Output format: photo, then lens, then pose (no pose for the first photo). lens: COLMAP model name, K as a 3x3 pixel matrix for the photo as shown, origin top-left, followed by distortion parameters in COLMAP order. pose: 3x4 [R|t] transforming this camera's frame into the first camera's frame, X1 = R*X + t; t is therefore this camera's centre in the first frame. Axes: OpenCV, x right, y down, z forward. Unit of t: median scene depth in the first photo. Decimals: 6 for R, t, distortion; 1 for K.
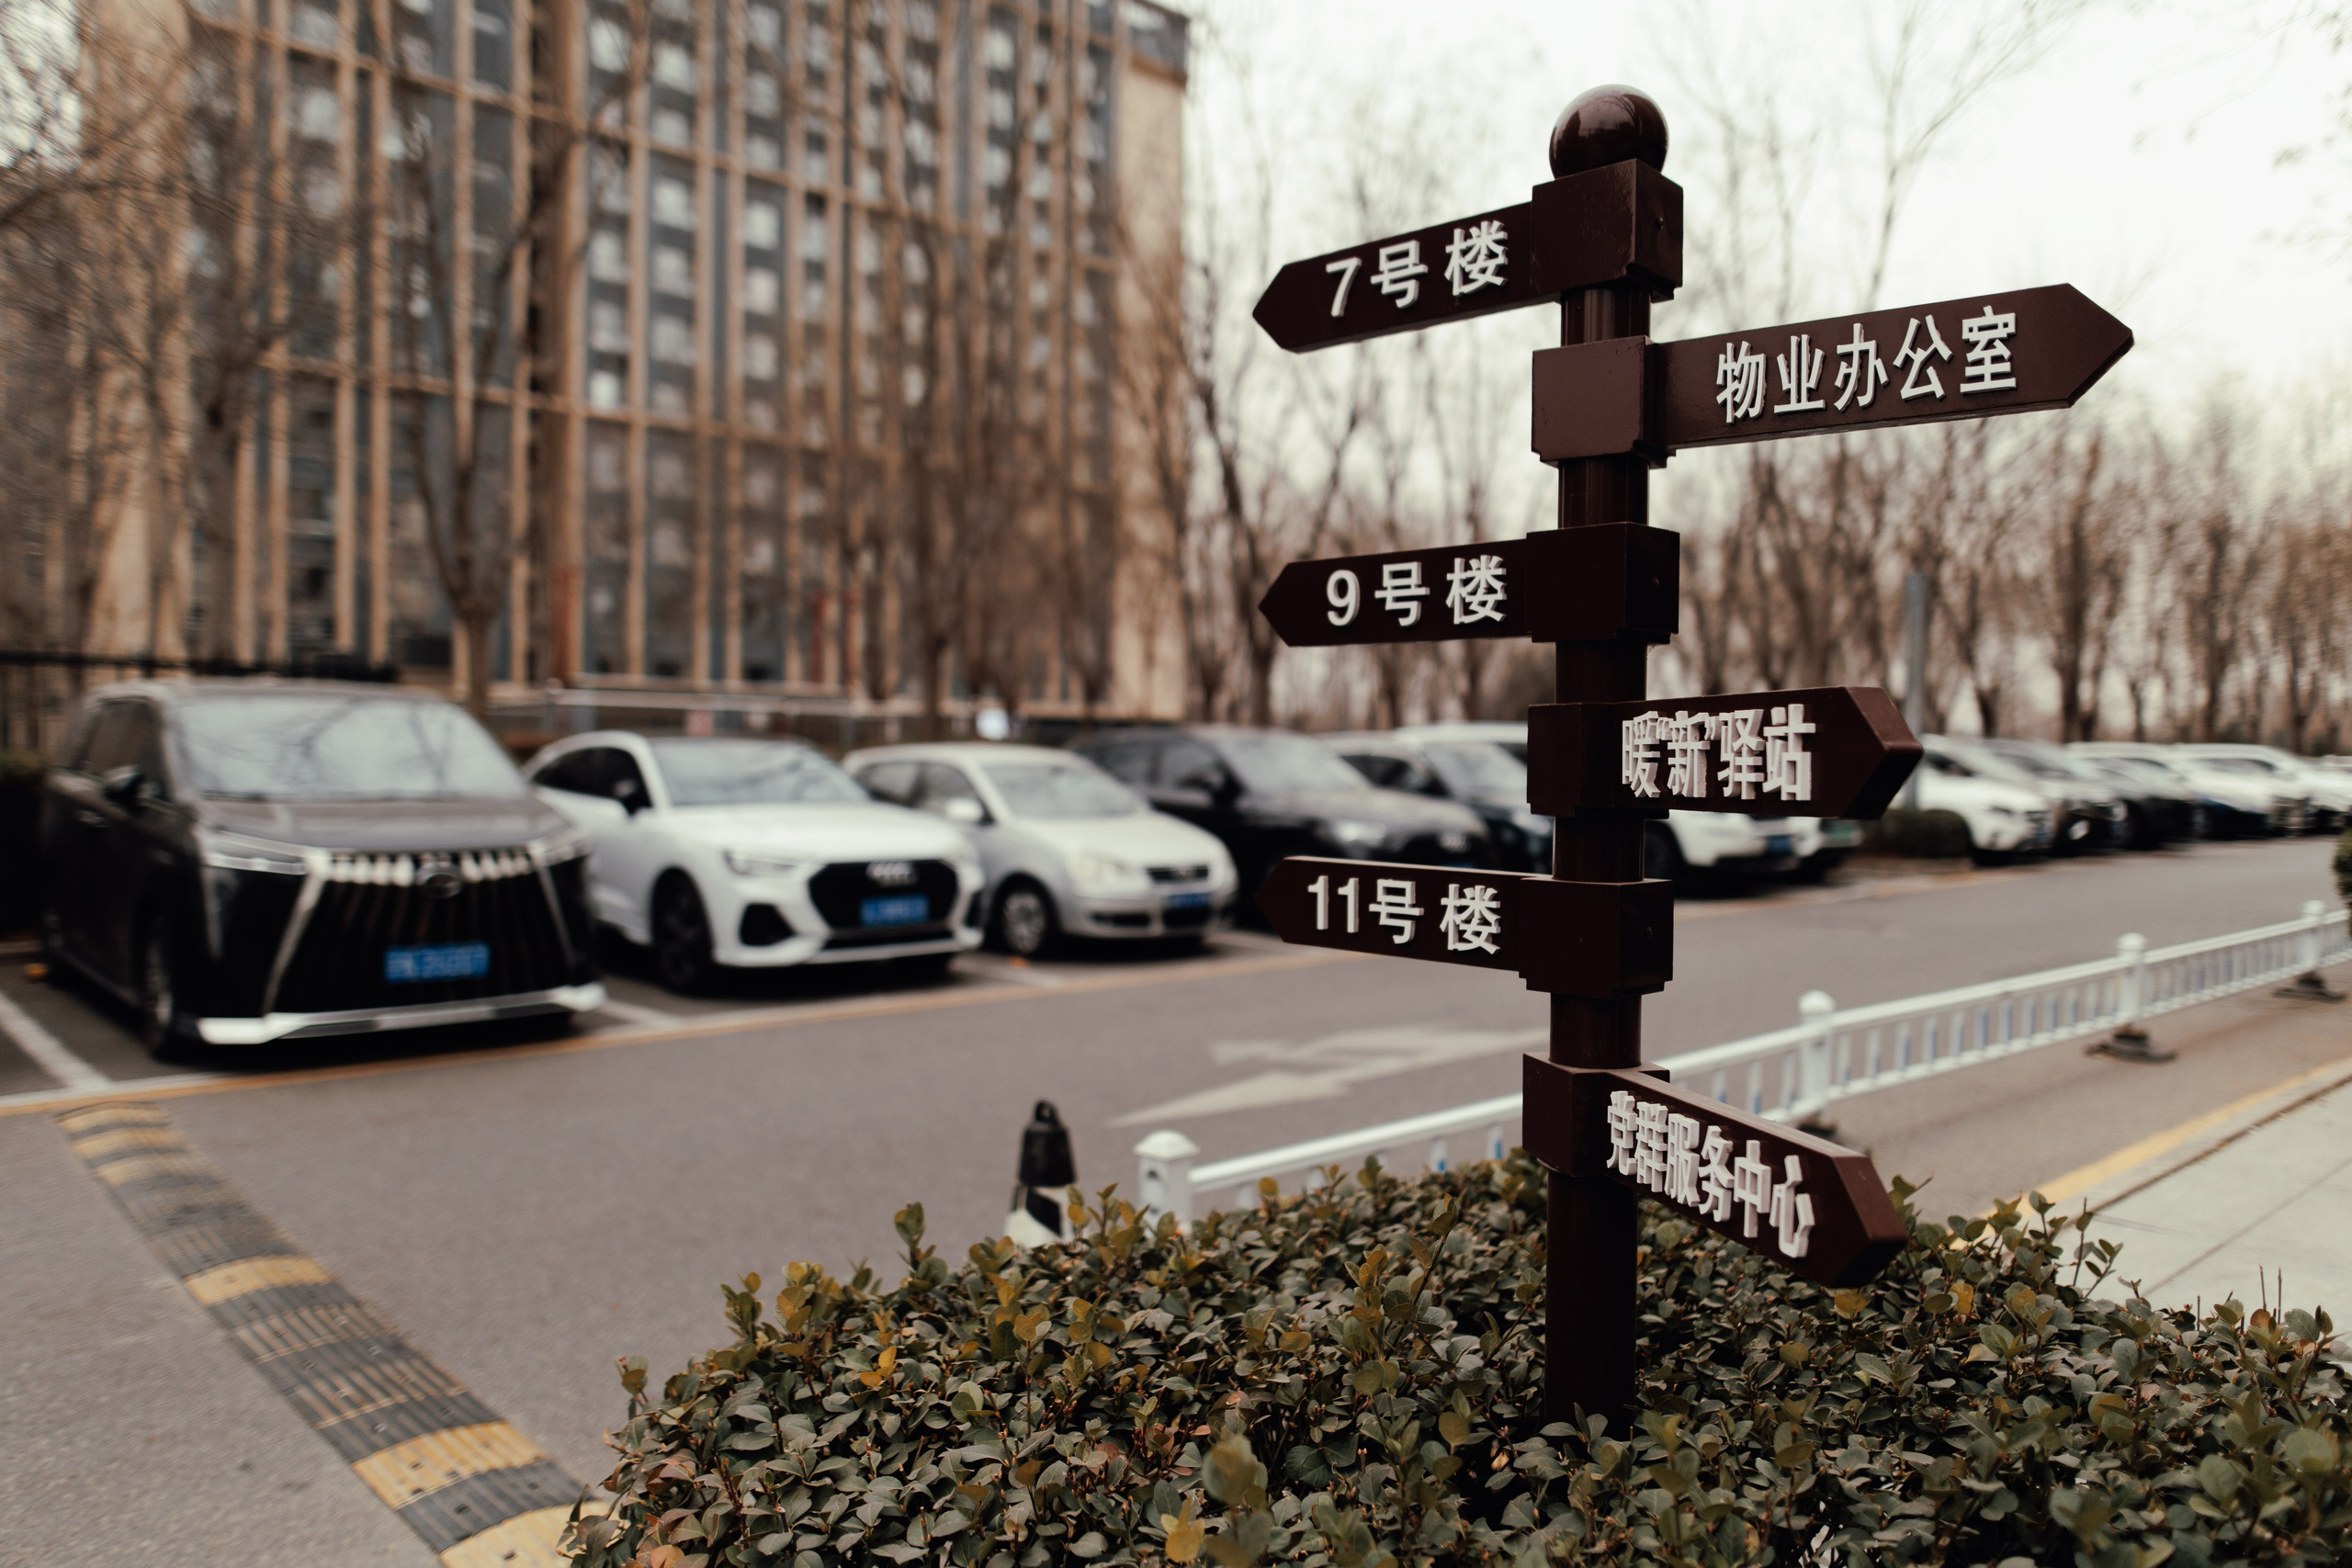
lens RADIAL K [[1621.1, 0, 1172.3], [0, 1621.1, 779.4], [0, 0, 1]] dist [0.006894, 0.008080]
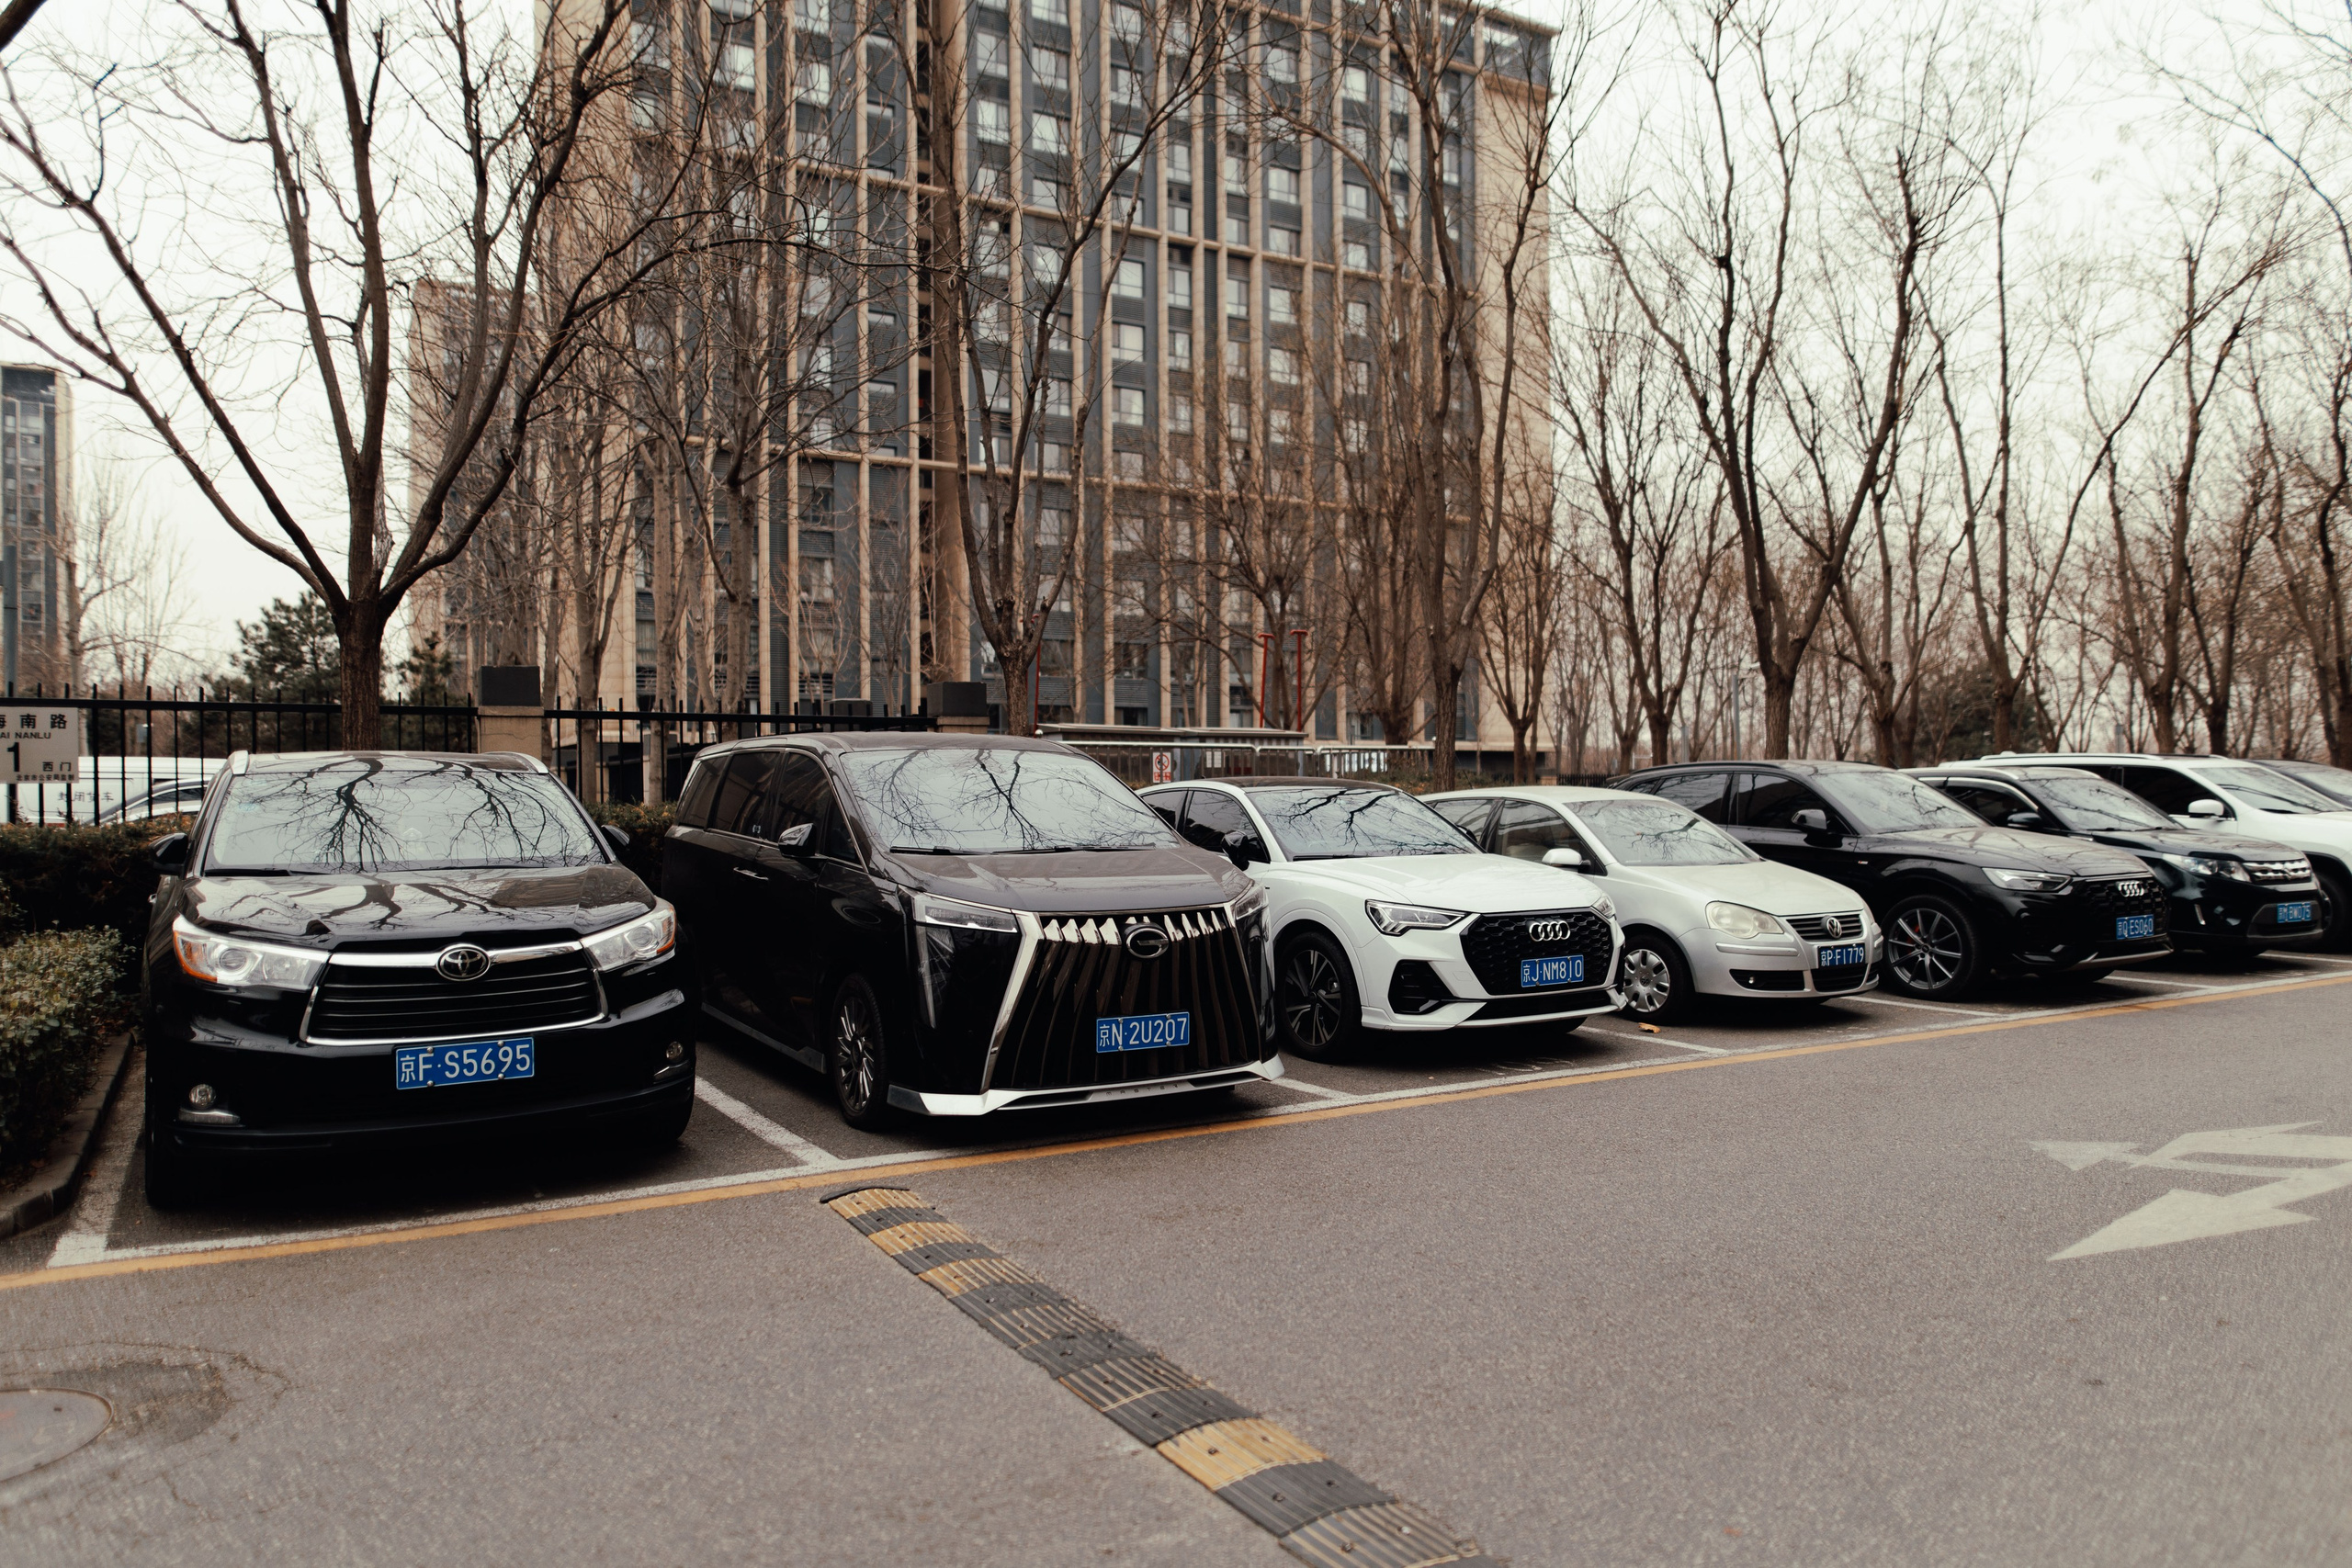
lens RADIAL K [[1621.1, 0, 1182.3], [0, 1621.1, 789.4], [0, 0, 1]] dist [0.006894, 0.008080]
pose [[0.978946, -0.016300, -0.203468, -0.181318], [0.012964, 0.999759, -0.017715, -0.005720], [0.203708, 0.014704, 0.978921, 0.081166]]
